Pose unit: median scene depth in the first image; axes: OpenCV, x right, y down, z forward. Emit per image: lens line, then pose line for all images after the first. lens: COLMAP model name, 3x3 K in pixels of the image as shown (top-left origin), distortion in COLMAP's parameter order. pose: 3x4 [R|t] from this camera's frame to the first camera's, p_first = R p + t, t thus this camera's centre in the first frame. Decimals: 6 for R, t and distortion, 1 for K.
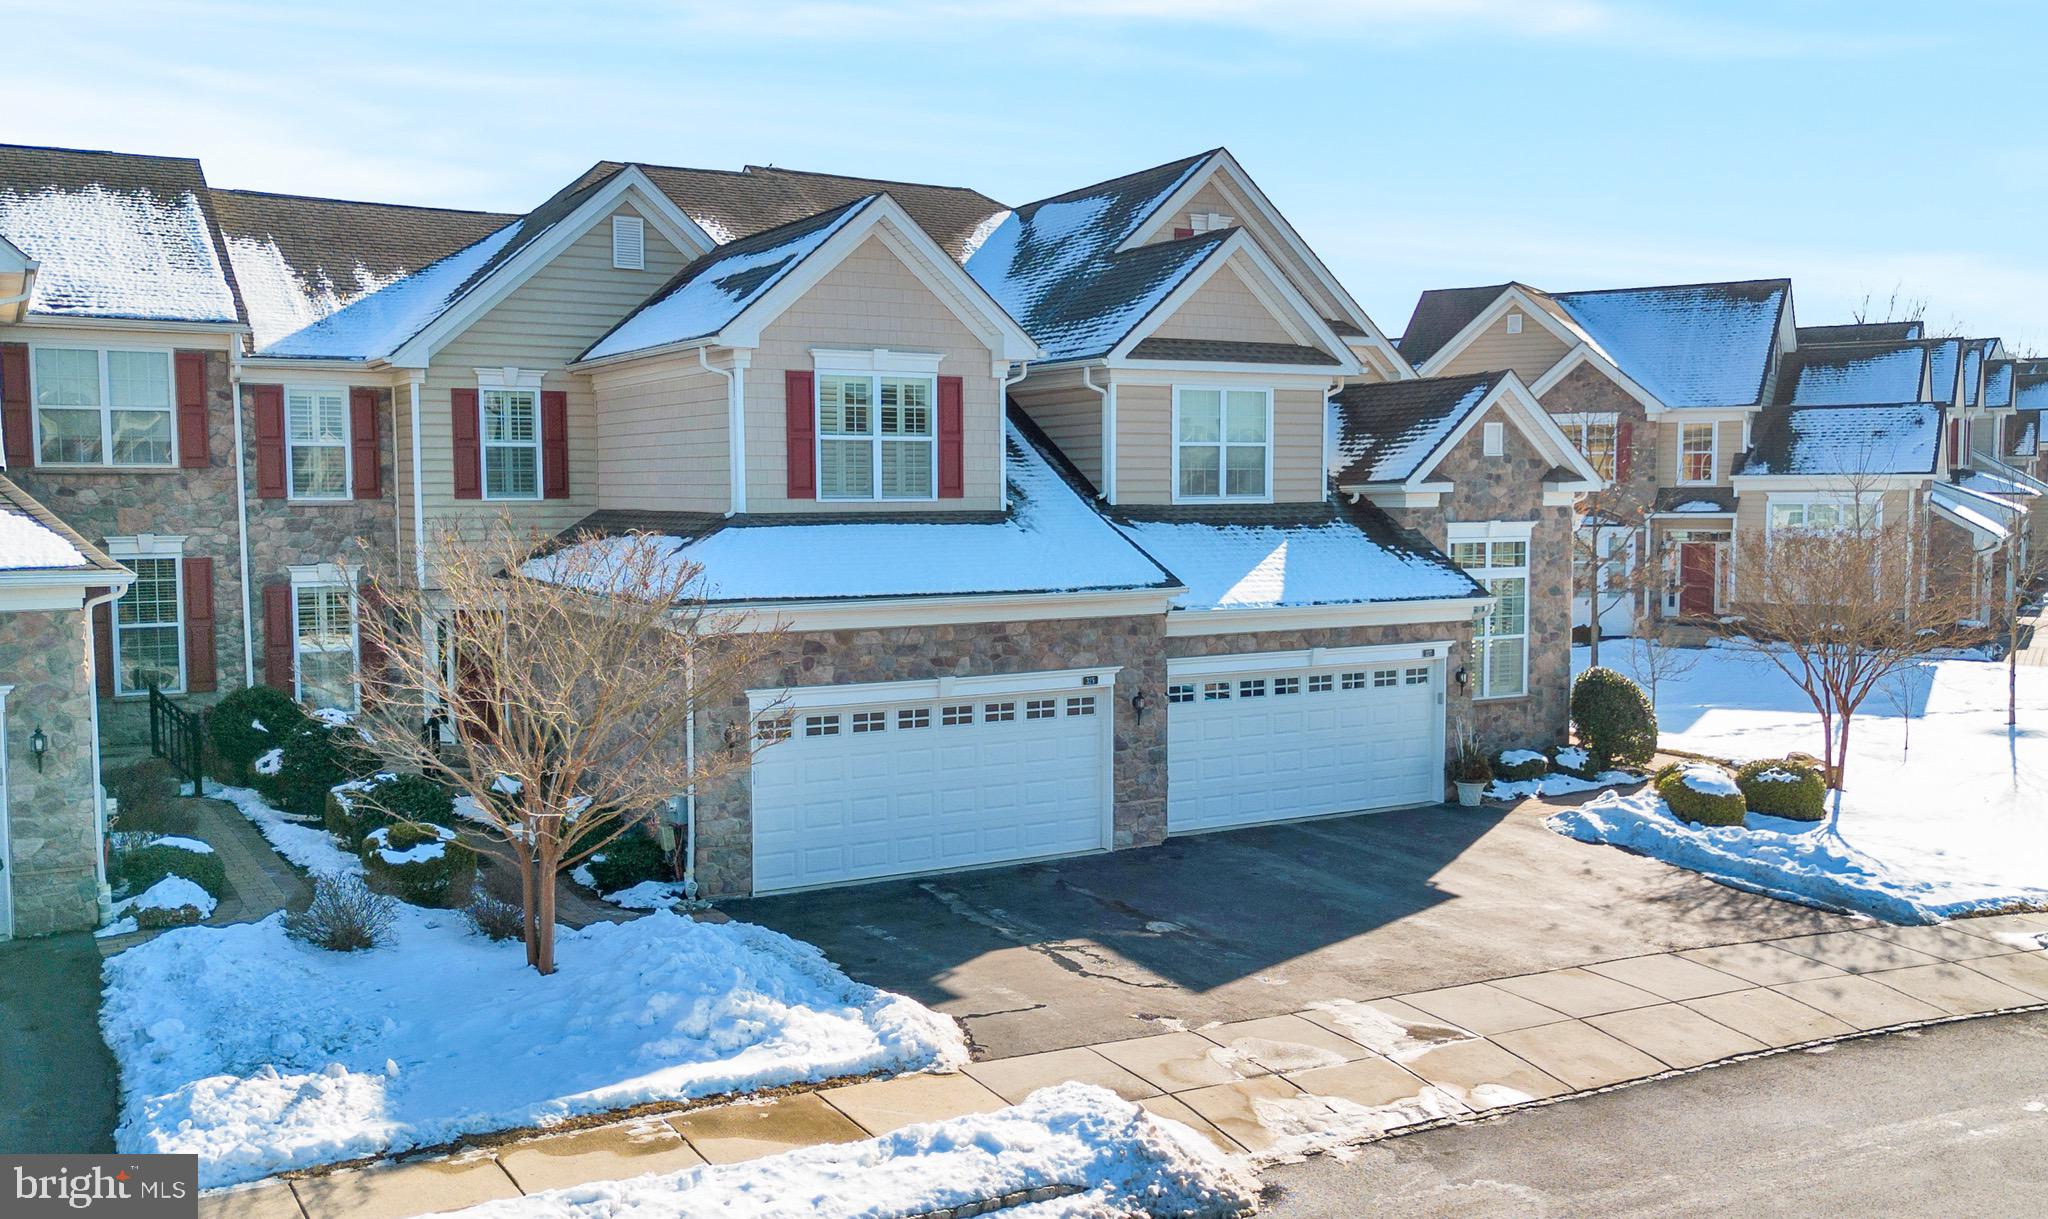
lens RADIAL K [[1762.7, 0, 1024.0], [0, 1762.7, 609.5], [0, 0, 1]] dist [0.045179, -0.004272]
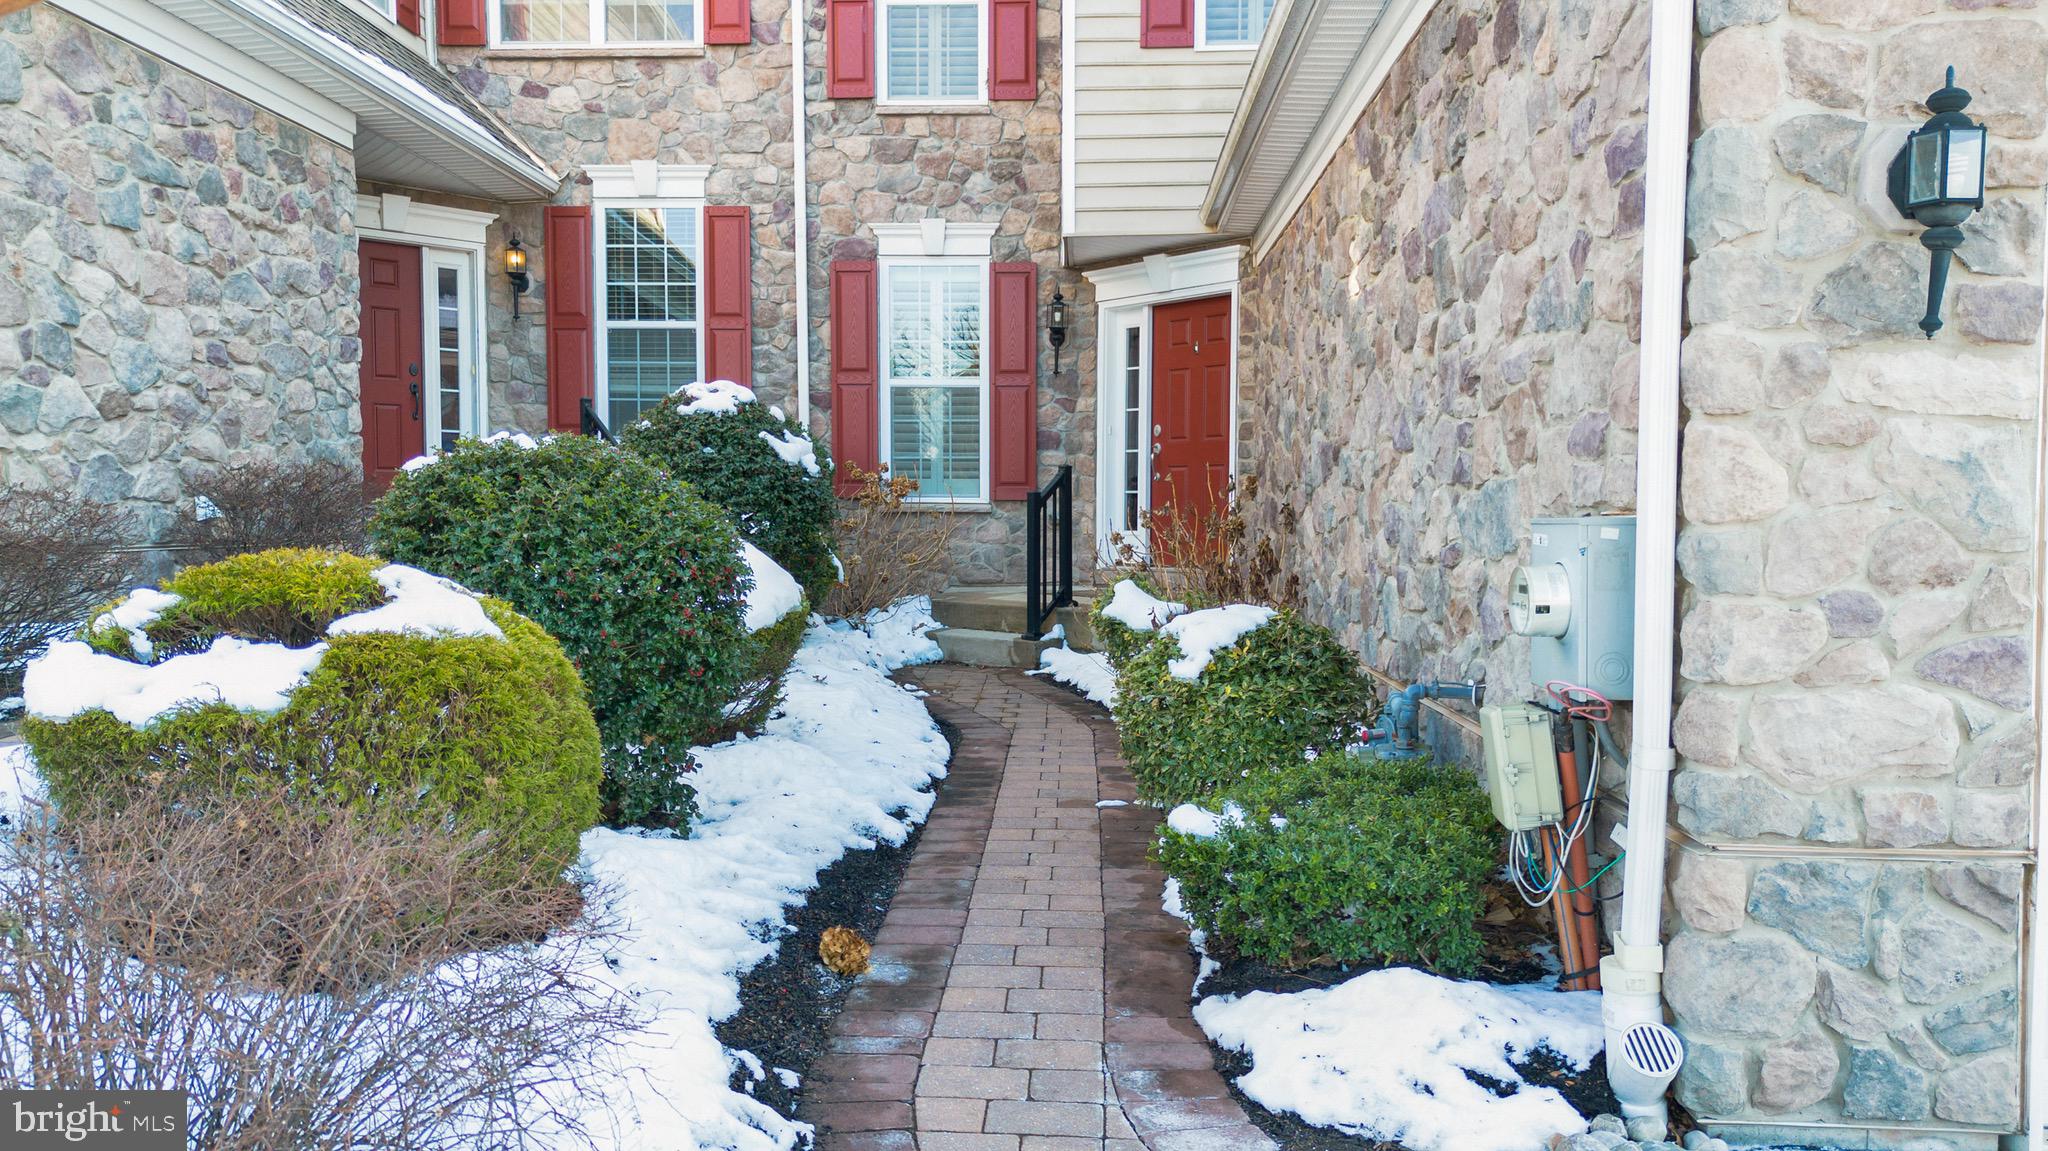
lens RADIAL K [[1437.7, 0, 1024.0], [0, 1437.7, 575.5], [0, 0, 1]] dist [0.069593, -0.054198]
pose [[0.834337, 0.028401, -0.550522, -0.139315], [-0.043243, 0.998966, -0.014001, 0.098837], [0.549555, 0.035487, 0.834703, 0.730266]]
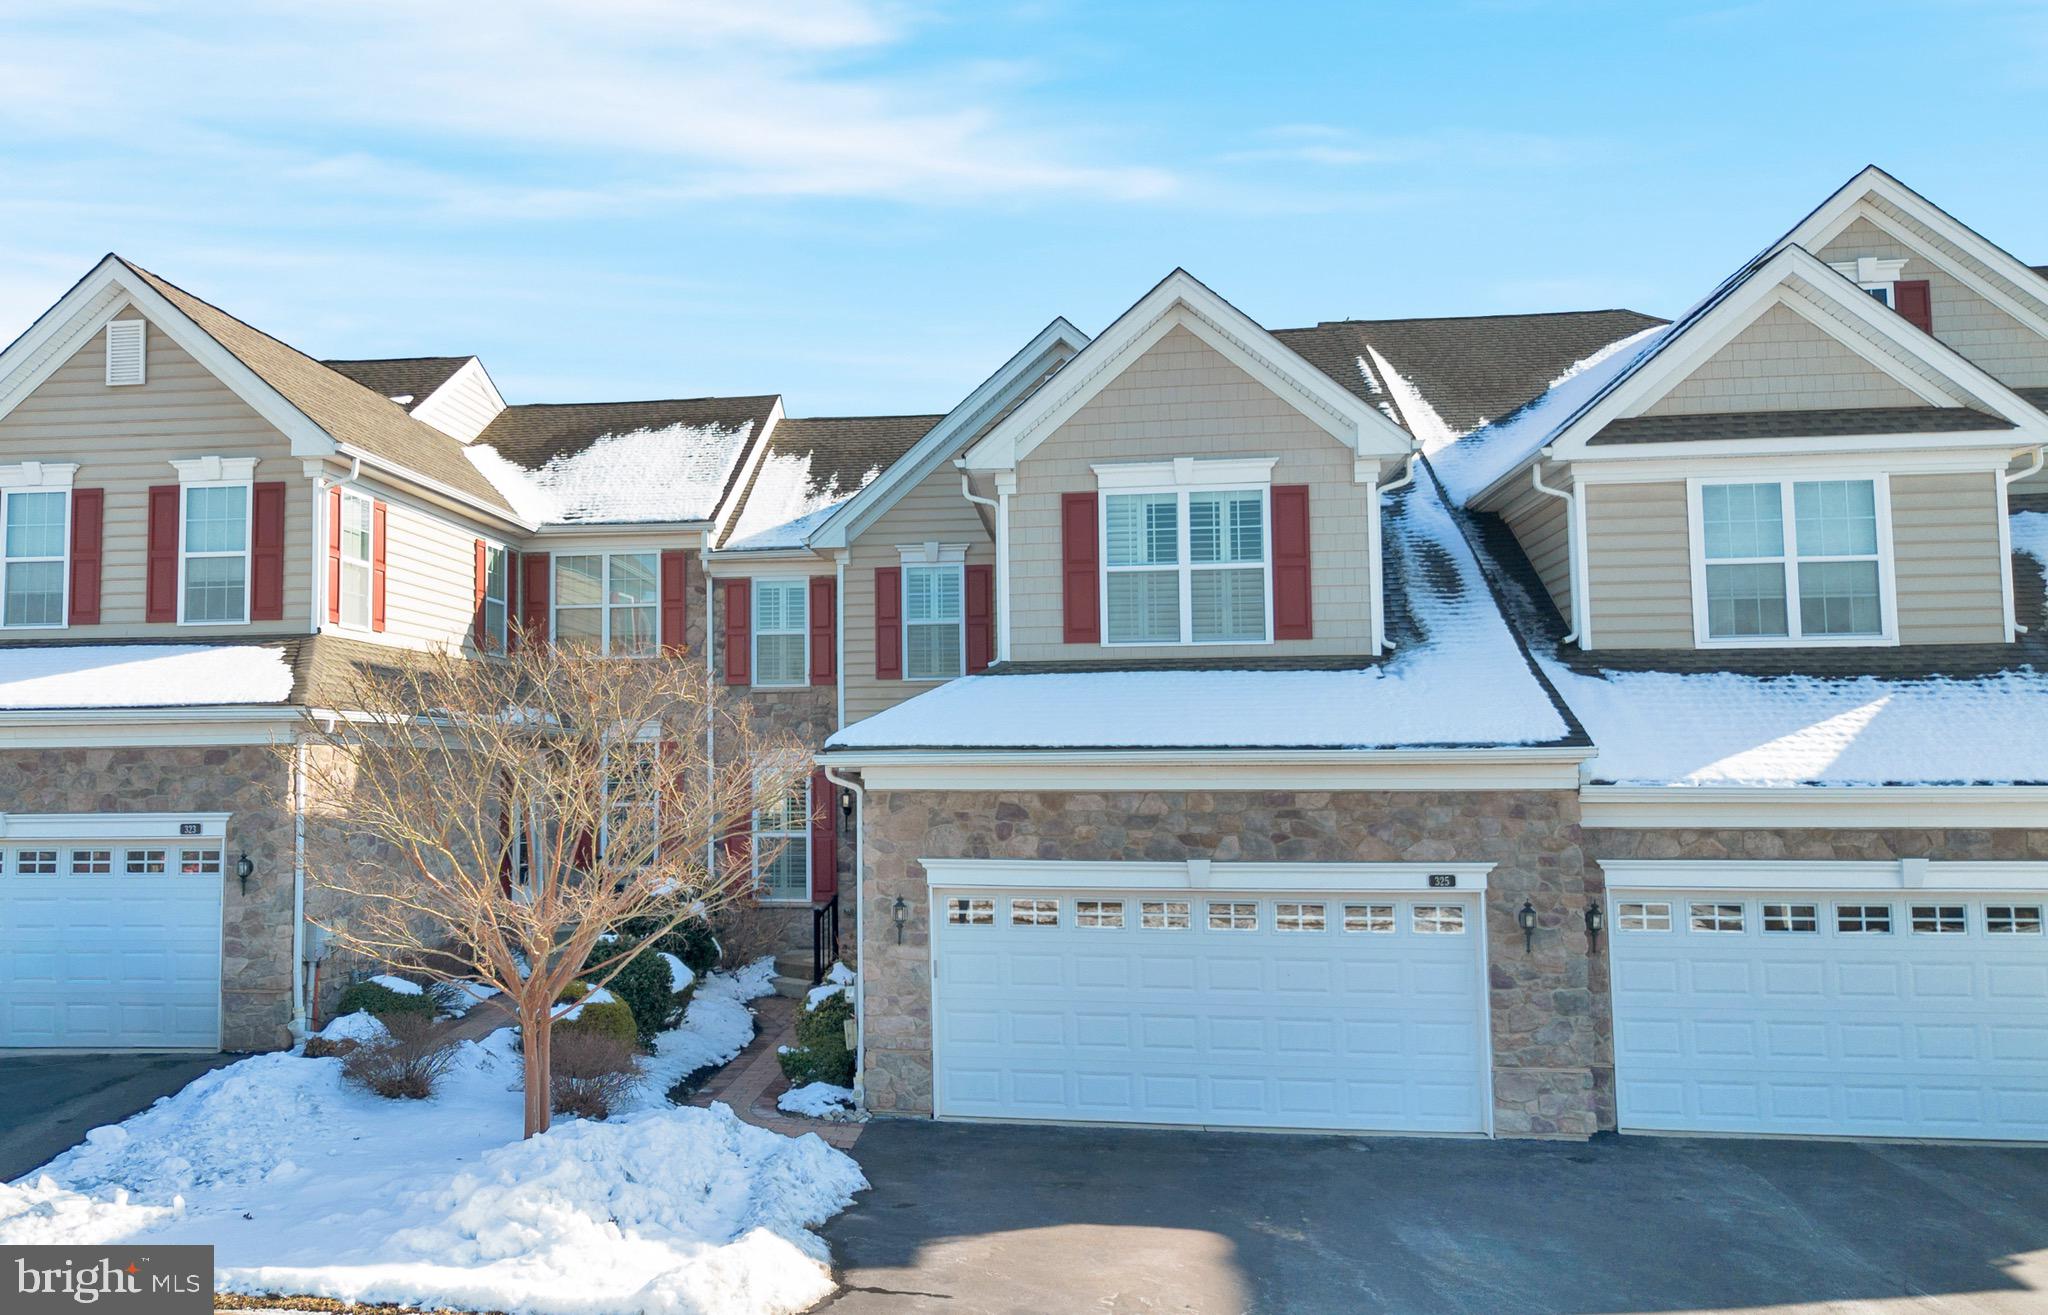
lens RADIAL K [[1721.5, 0, 833.2], [0, 1721.5, 626.4], [0, 0, 1]] dist [0.129445, -0.252202]
pose [[0.767846, -0.058025, -0.638001, 0.292693], [-0.041274, 0.989340, -0.139652, 0.045837], [0.639303, 0.133564, 0.757266, 0.298428]]
